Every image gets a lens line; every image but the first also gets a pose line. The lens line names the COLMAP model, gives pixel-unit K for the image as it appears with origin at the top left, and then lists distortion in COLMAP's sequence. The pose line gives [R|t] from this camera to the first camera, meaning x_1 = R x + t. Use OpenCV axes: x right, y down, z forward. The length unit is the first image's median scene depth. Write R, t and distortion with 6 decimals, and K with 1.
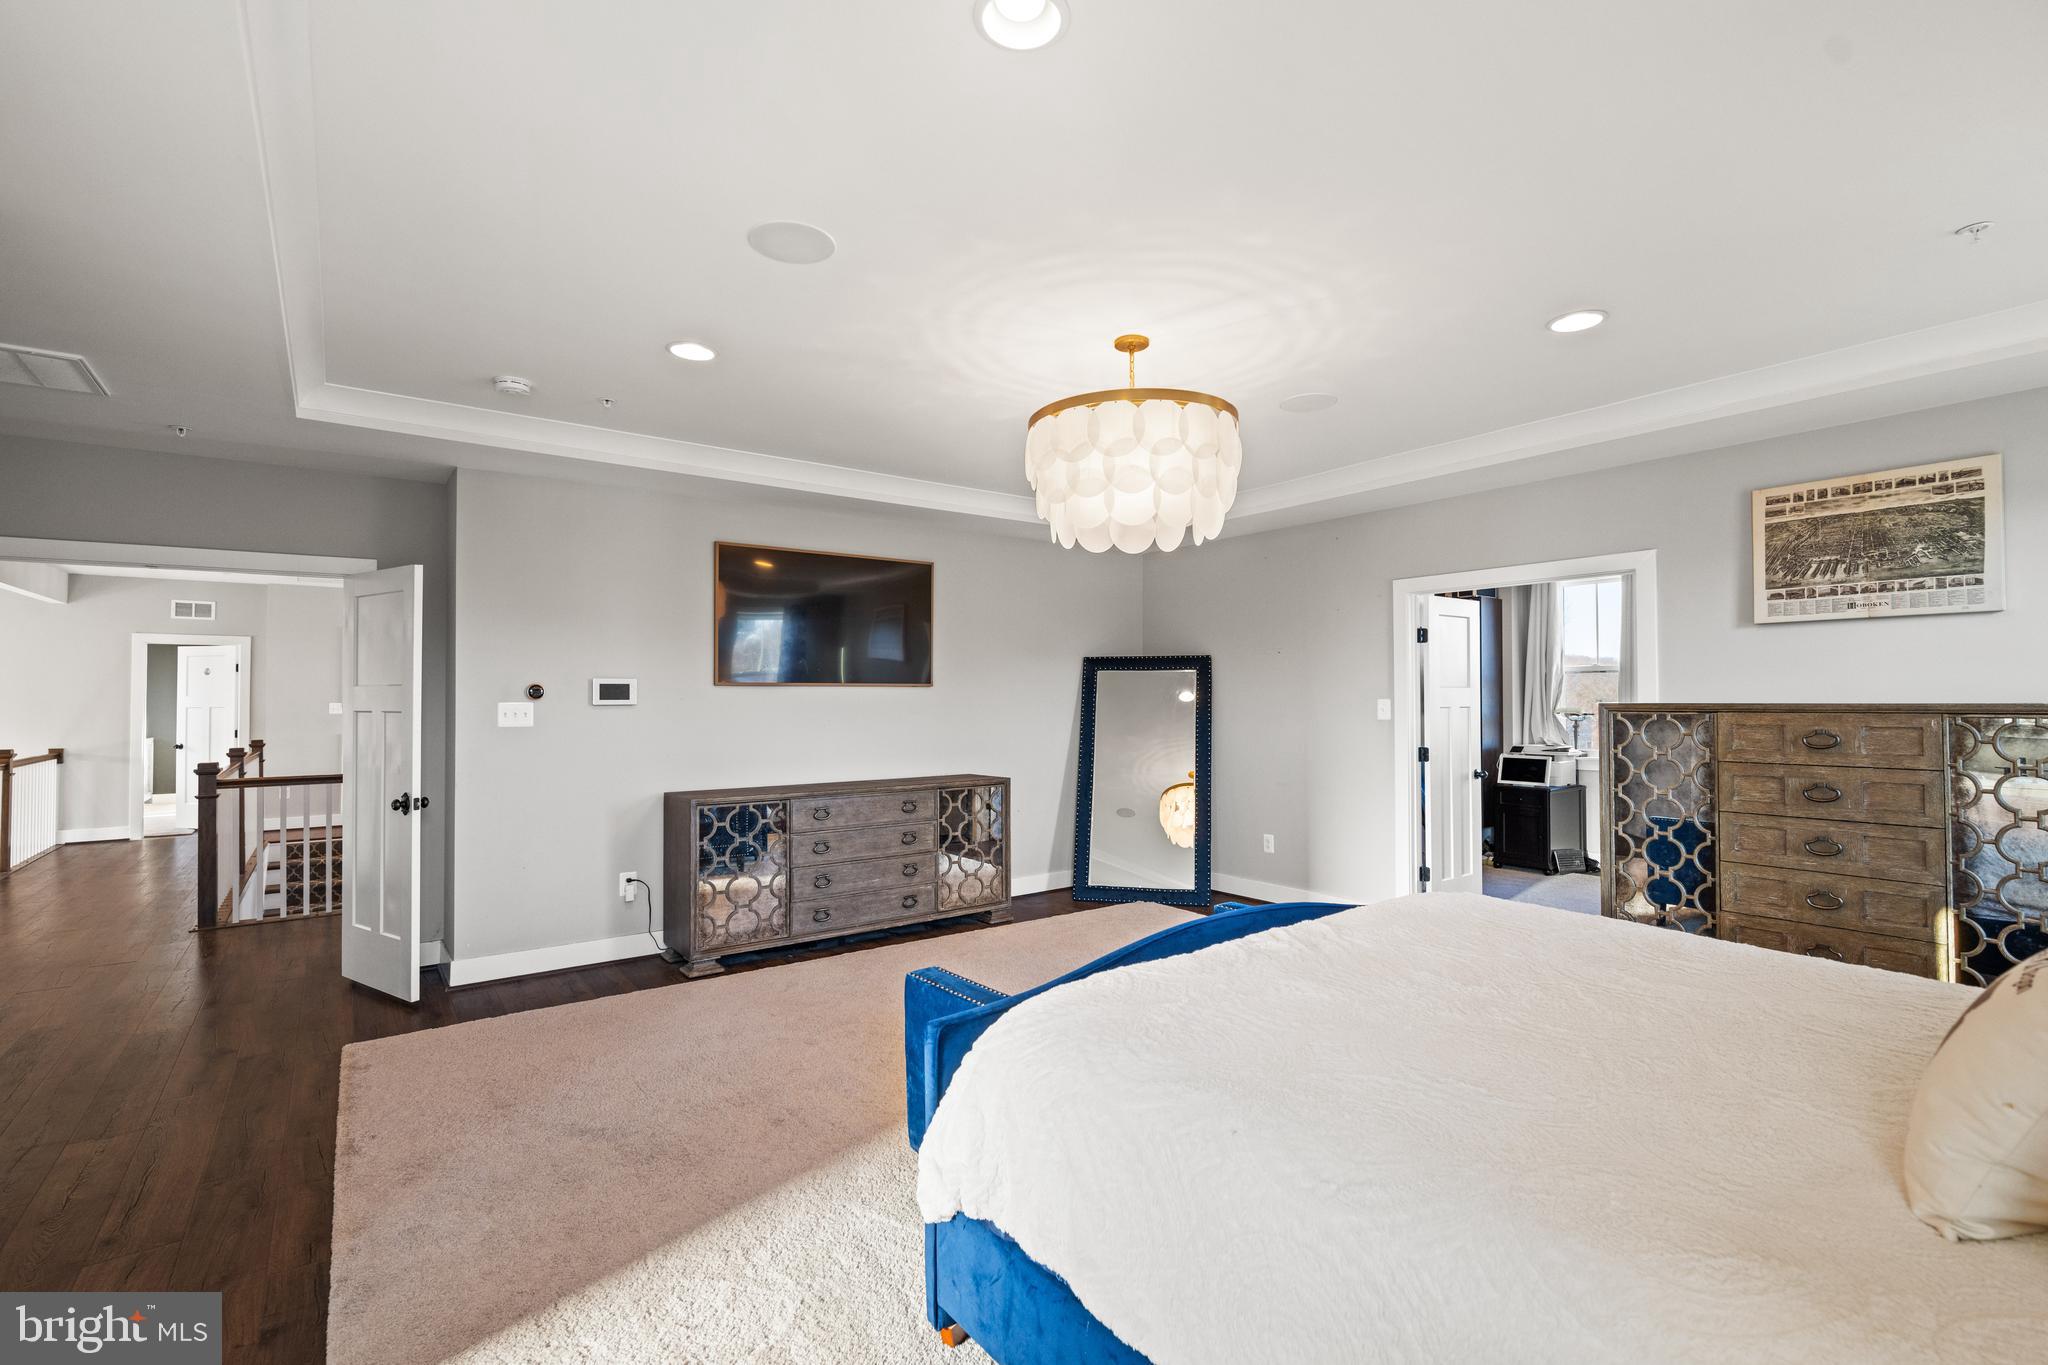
lens RADIAL K [[972.3, 0, 1022.6], [0, 972.3, 686.0], [0, 0, 1]] dist [-0.003460, -0.000022]
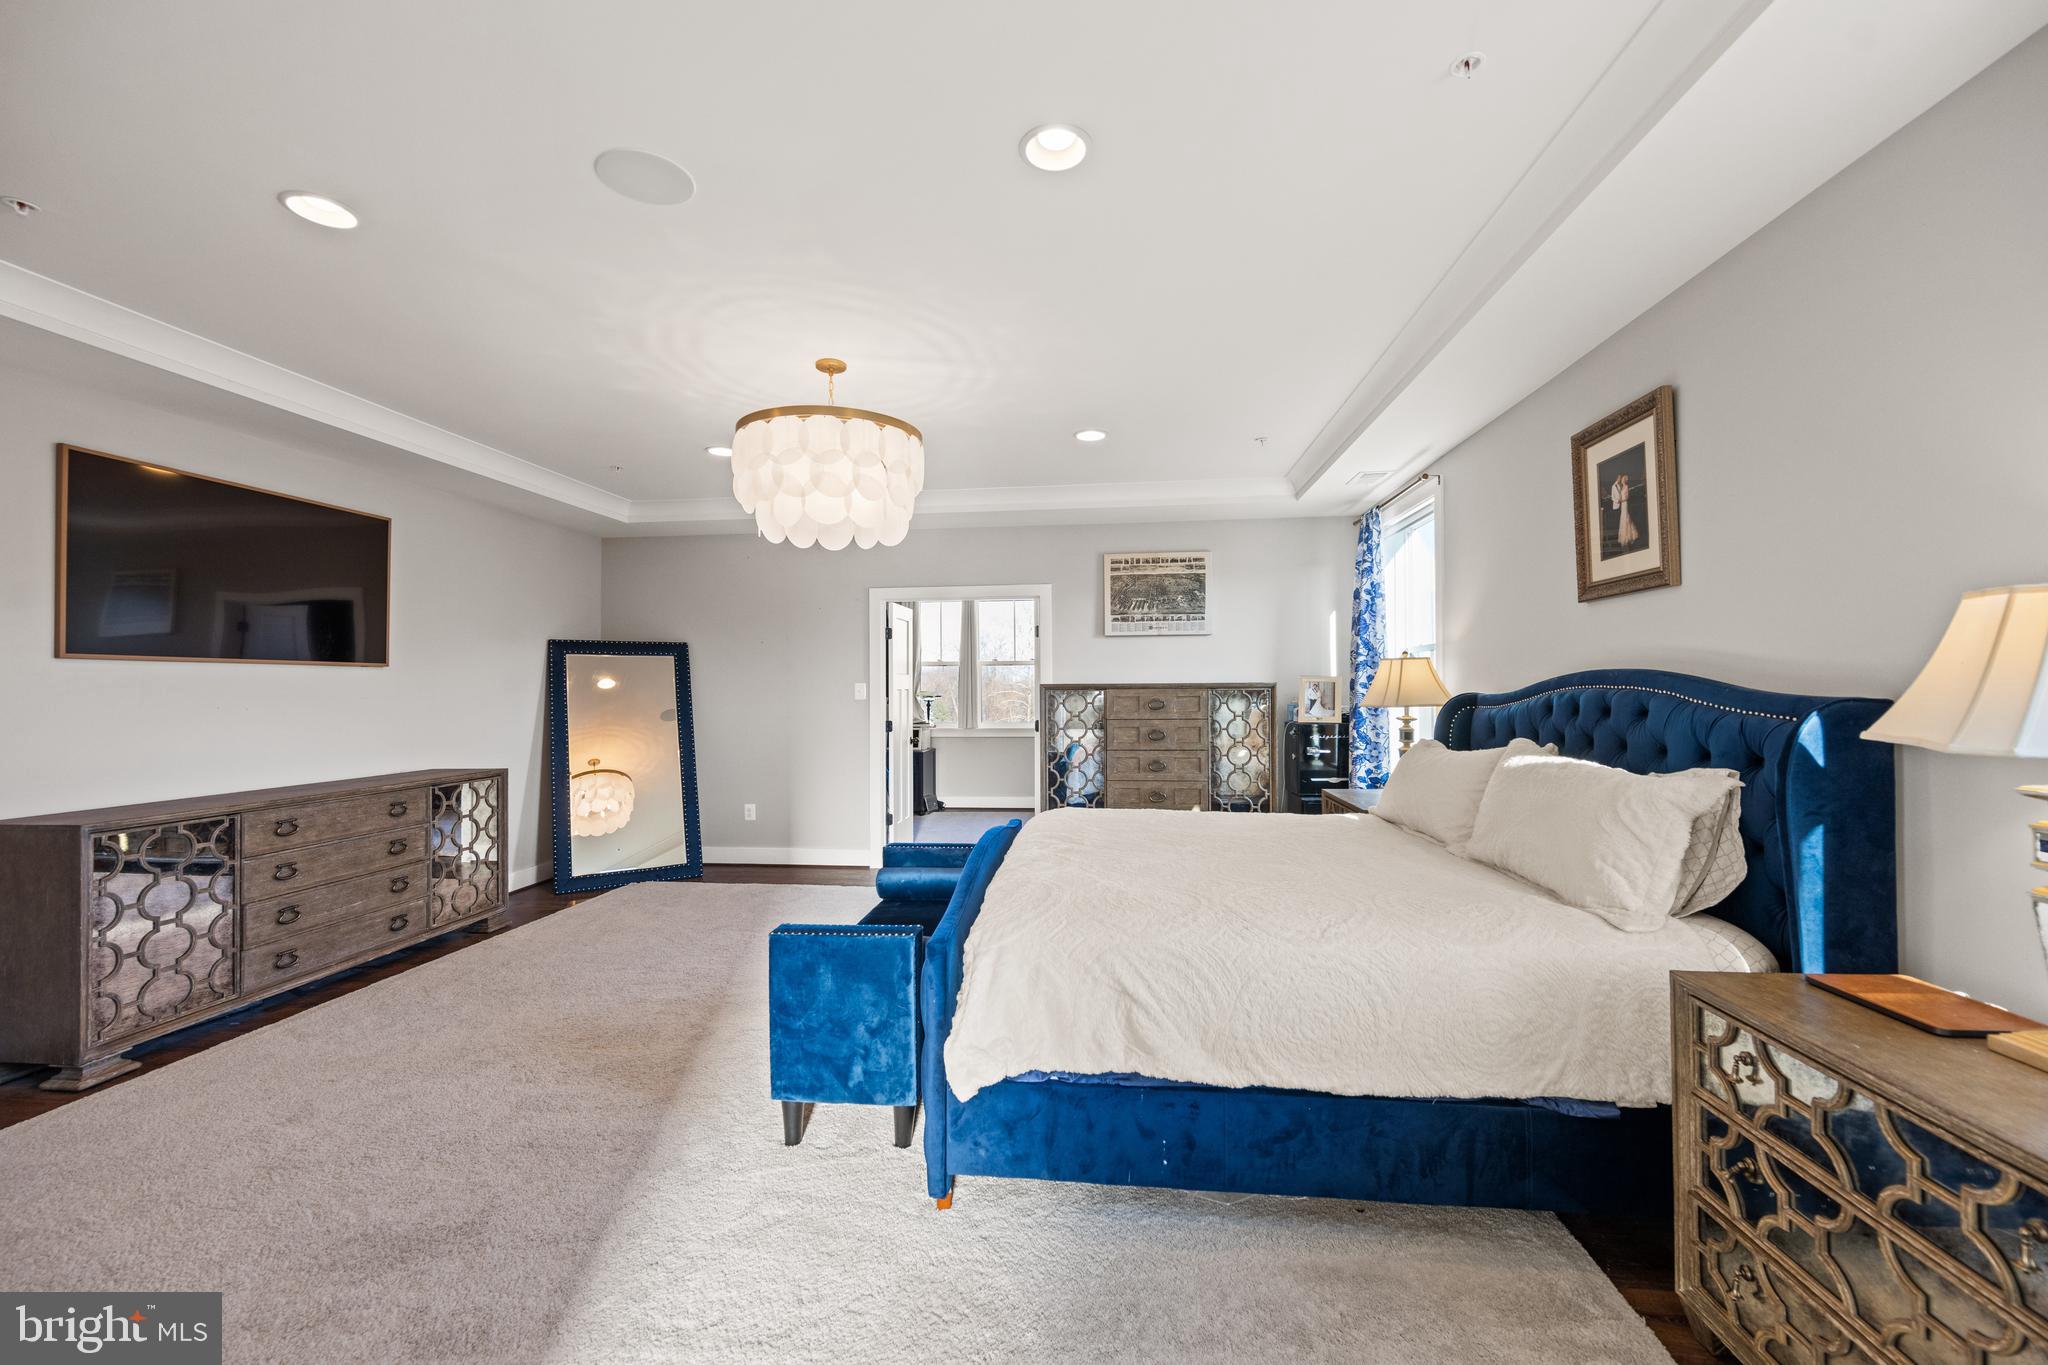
lens RADIAL K [[899.6, 0, 1029.8], [0, 899.6, 682.1], [0, 0, 1]] dist [-0.000075, -0.000267]
pose [[0.645844, 0.006757, 0.763440, -0.382739], [-0.004945, 0.999977, -0.004668, 0.017075], [-0.763454, -0.000760, 0.645862, 0.094456]]
